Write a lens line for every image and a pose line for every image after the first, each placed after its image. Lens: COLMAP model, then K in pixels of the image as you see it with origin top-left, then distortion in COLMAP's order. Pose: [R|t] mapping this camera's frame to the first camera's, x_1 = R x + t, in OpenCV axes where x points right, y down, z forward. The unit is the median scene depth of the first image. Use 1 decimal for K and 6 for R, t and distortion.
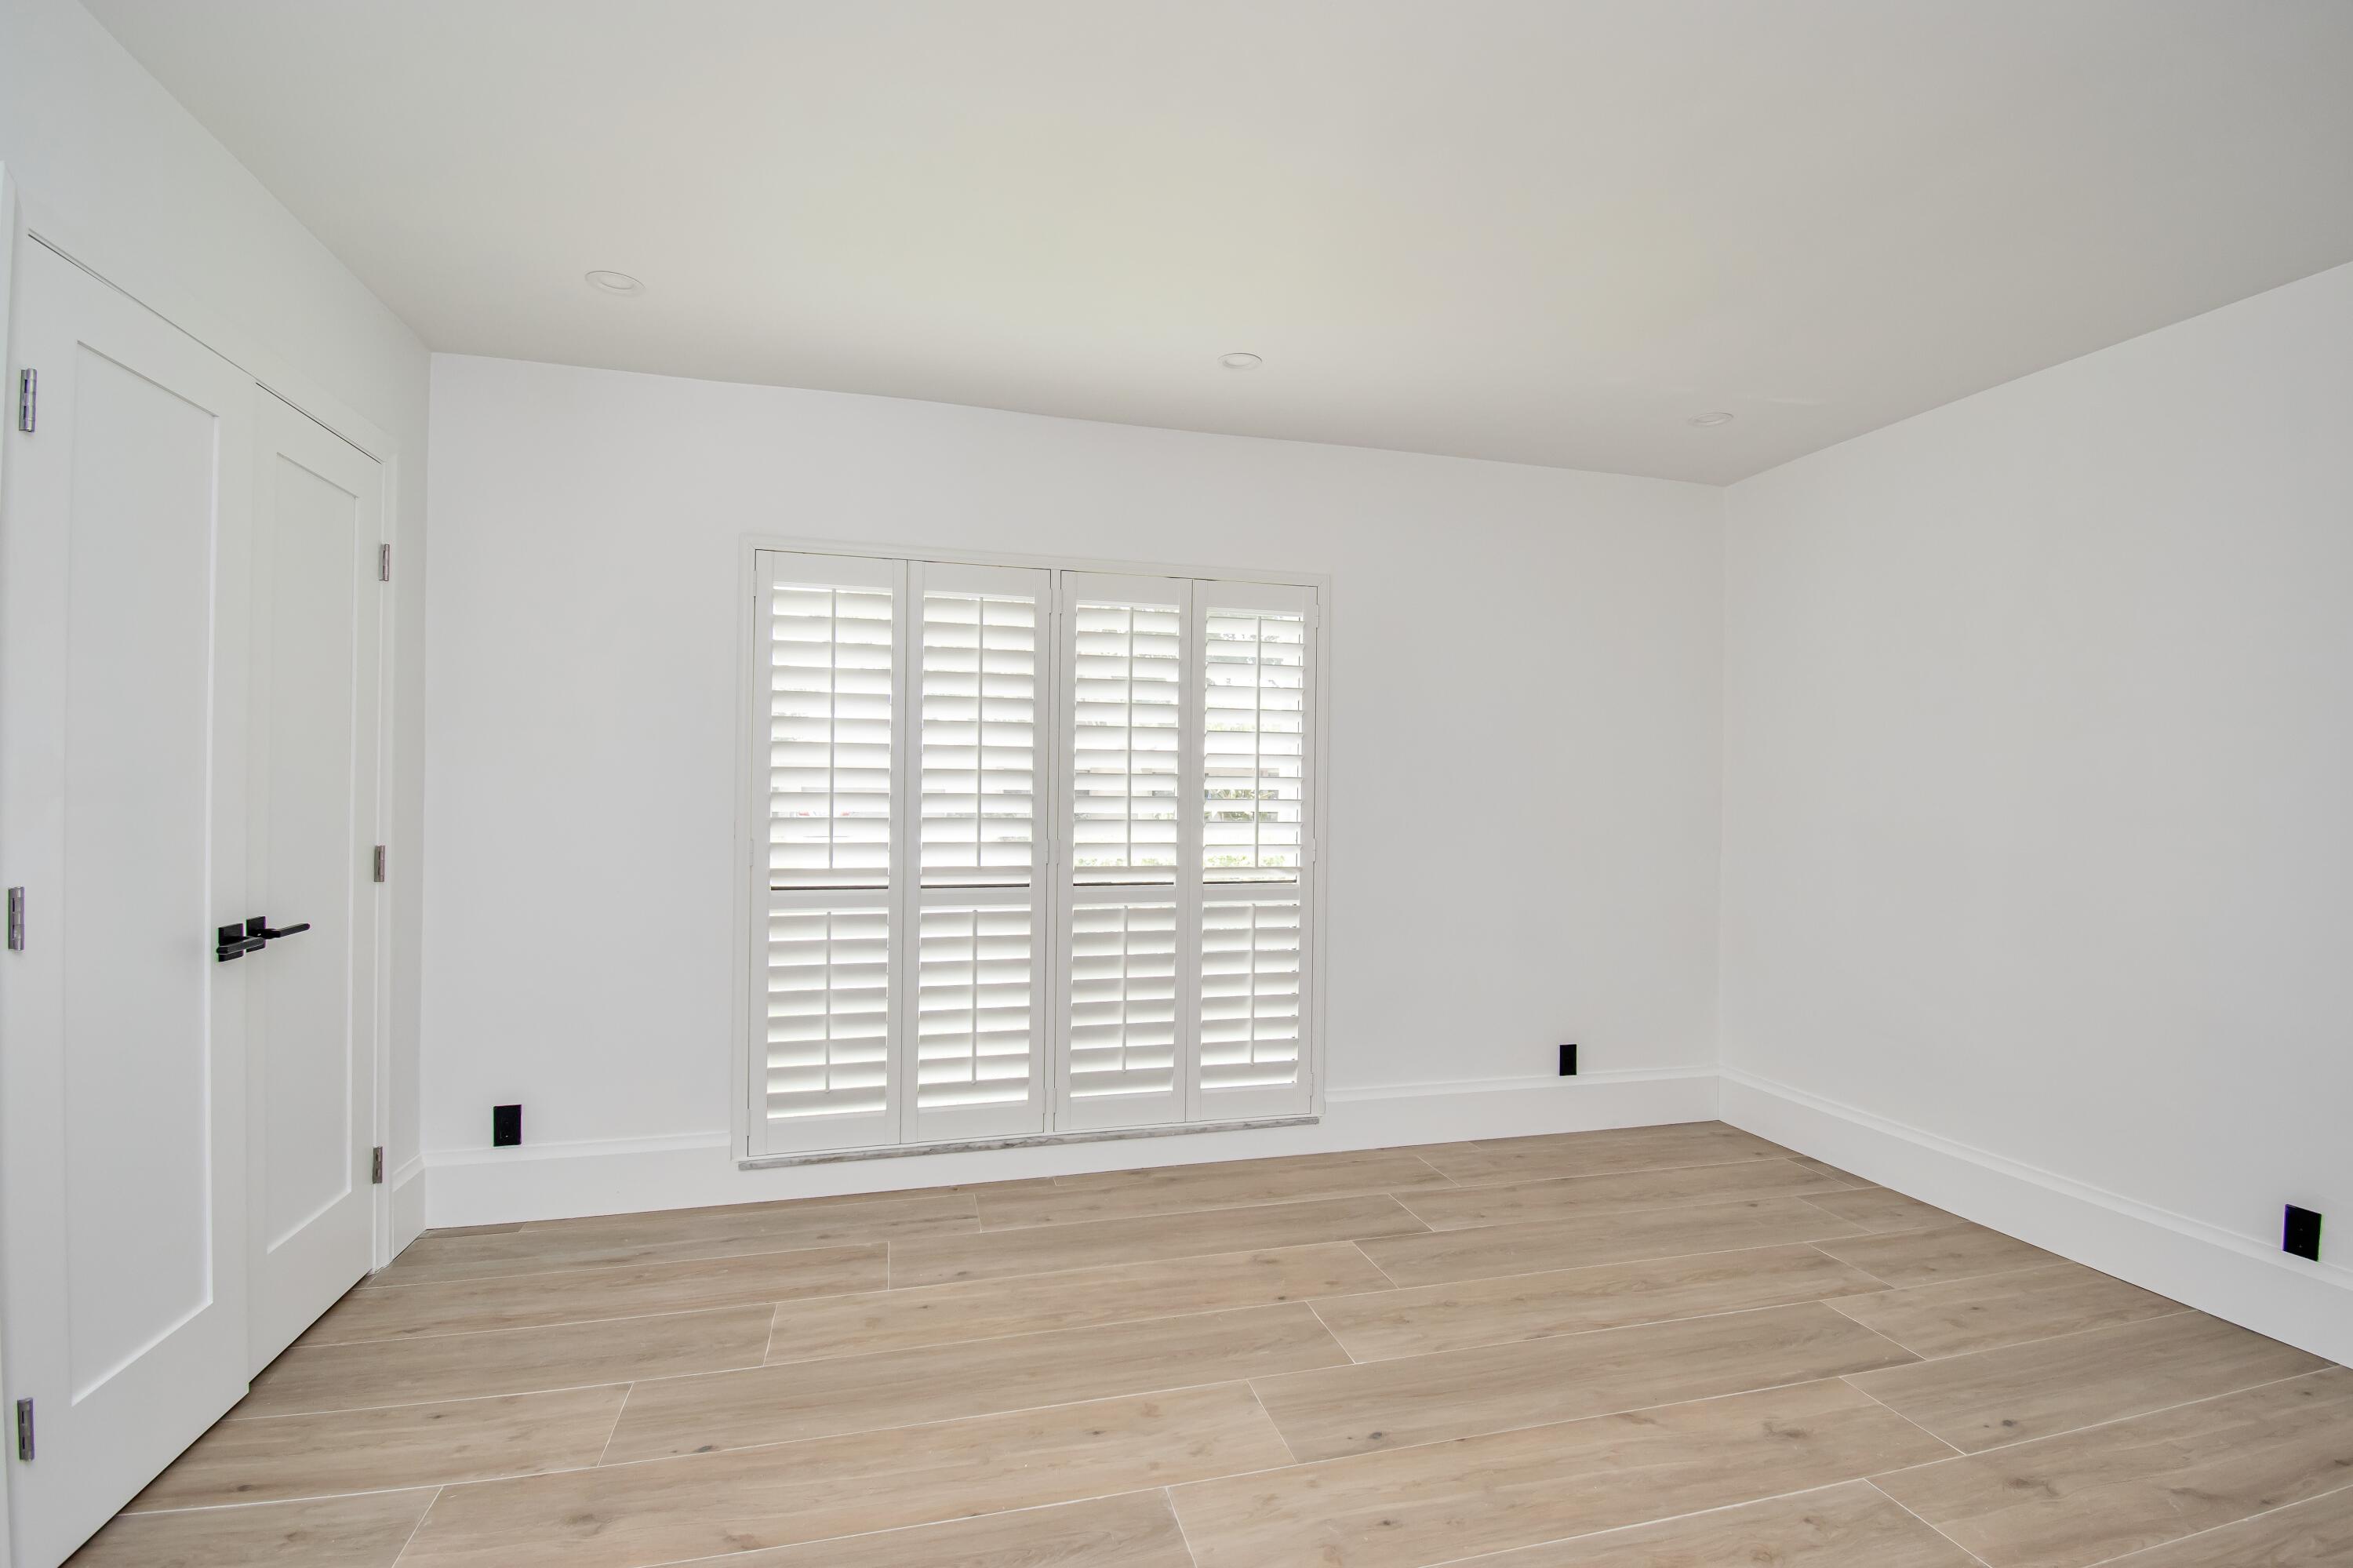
lens RADIAL K [[1056.3, 0, 1190.9], [0, 1056.3, 780.1], [0, 0, 1]] dist [0.006364, -0.016906]
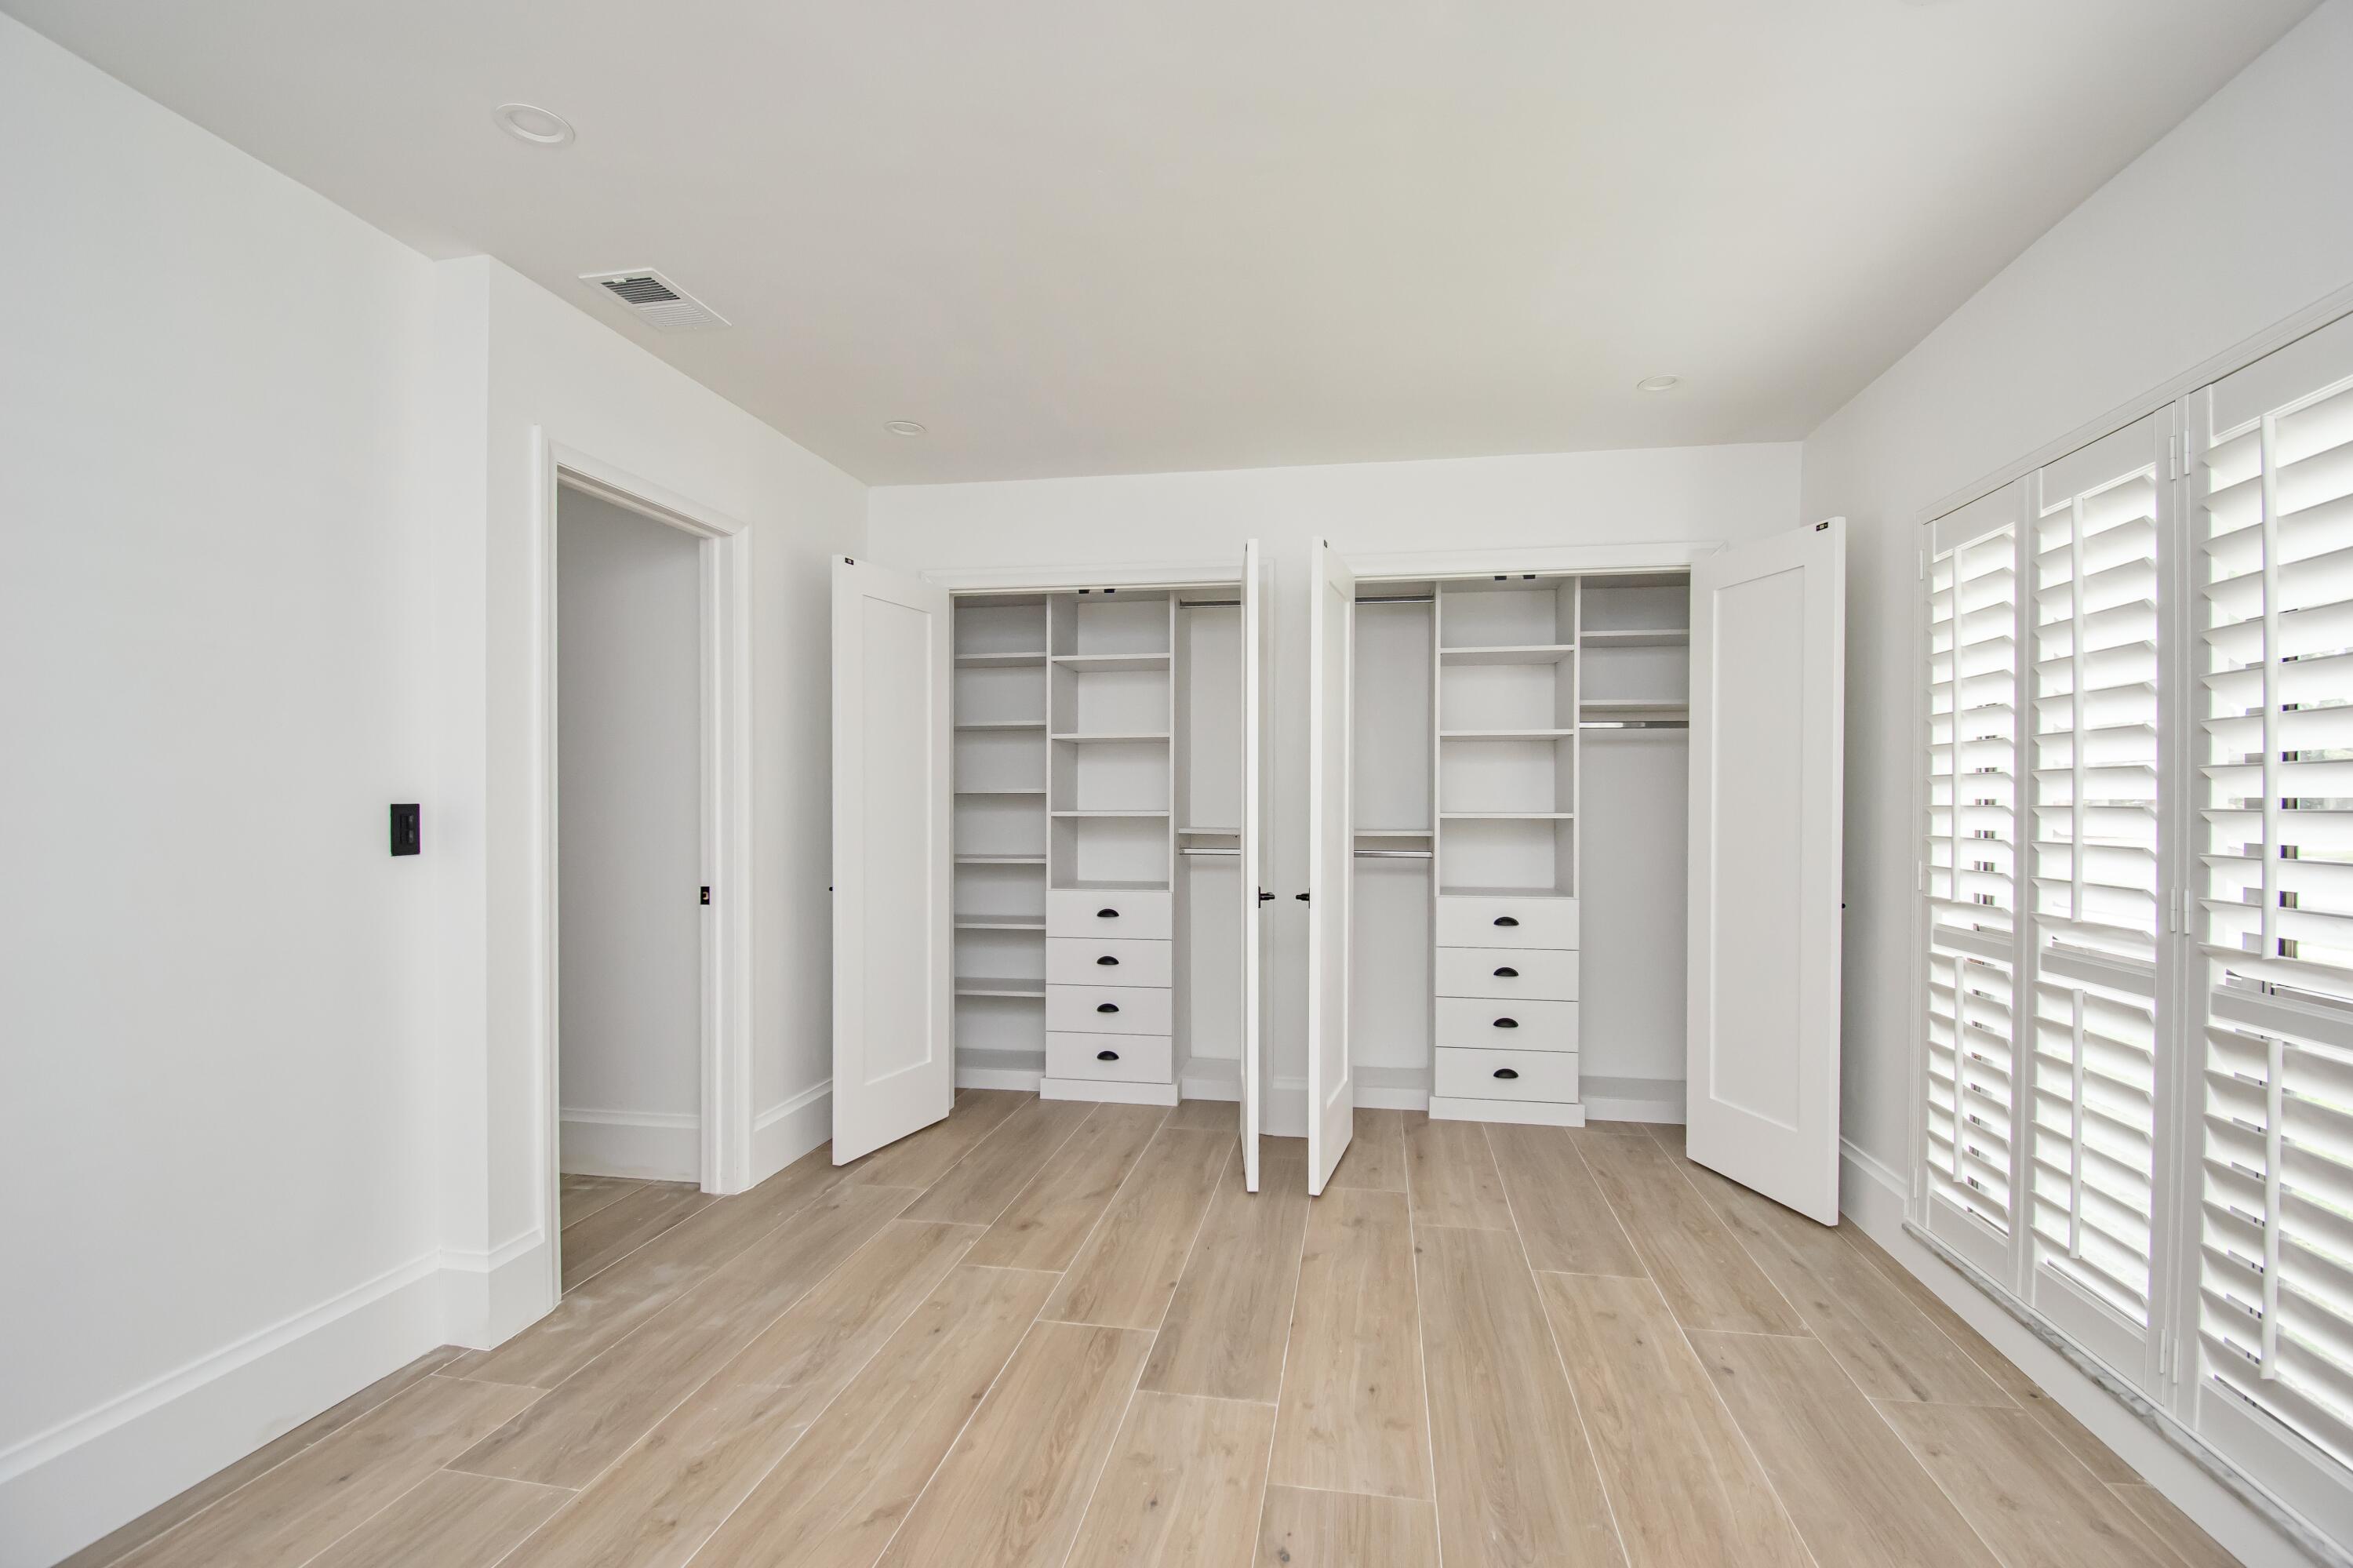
lens RADIAL K [[1056.3, 0, 1190.9], [0, 1056.3, 780.1], [0, 0, 1]] dist [0.006364, -0.016906]
pose [[-0.412299, -0.023574, -0.910744, 0.749814], [0.003905, 0.999610, -0.027643, 0.016681], [0.911040, -0.014953, -0.412046, 0.976216]]
